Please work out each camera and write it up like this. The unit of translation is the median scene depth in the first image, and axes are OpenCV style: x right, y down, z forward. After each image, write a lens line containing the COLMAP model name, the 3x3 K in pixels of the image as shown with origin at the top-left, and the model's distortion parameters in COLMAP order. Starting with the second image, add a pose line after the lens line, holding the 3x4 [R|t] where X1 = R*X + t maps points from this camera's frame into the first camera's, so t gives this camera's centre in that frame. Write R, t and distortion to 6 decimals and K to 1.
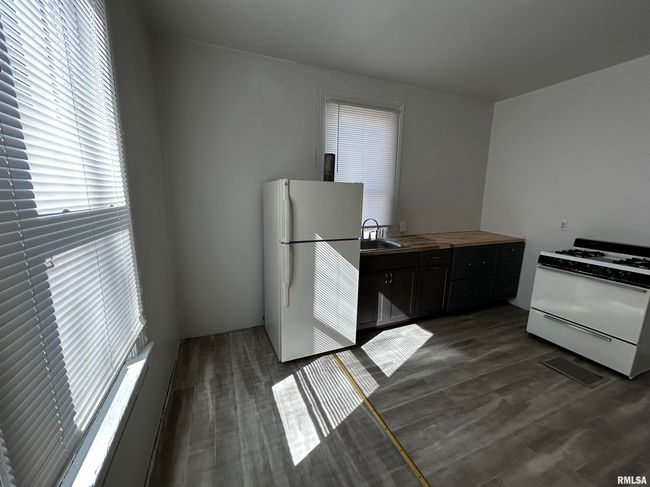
lens RADIAL K [[260.1, 0, 324.9], [0, 260.1, 242.4], [0, 0, 1]] dist [-0.002957, 0.001476]
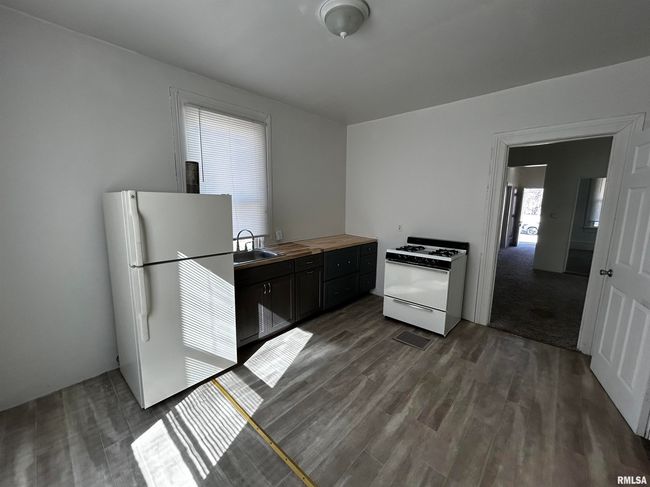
lens RADIAL K [[260.1, 0, 324.6], [0, 260.1, 242.0], [0, 0, 1]] dist [-0.002957, 0.001476]
pose [[0.905857, -0.071413, 0.417519, 0.046149], [0.080634, 0.996734, -0.004461, -0.021328], [-0.415837, 0.037707, 0.908657, -0.013818]]
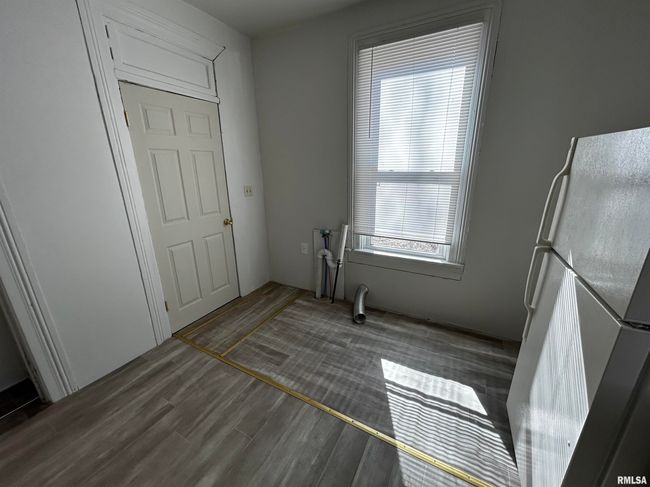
lens RADIAL K [[260.1, 0, 325.5], [0, 260.1, 242.9], [0, 0, 1]] dist [-0.002957, 0.001476]
pose [[-0.771581, 0.181991, -0.609543, 0.581061], [-0.115231, 0.902366, 0.415281, -0.185744], [0.625608, 0.390661, -0.675277, 1.000409]]
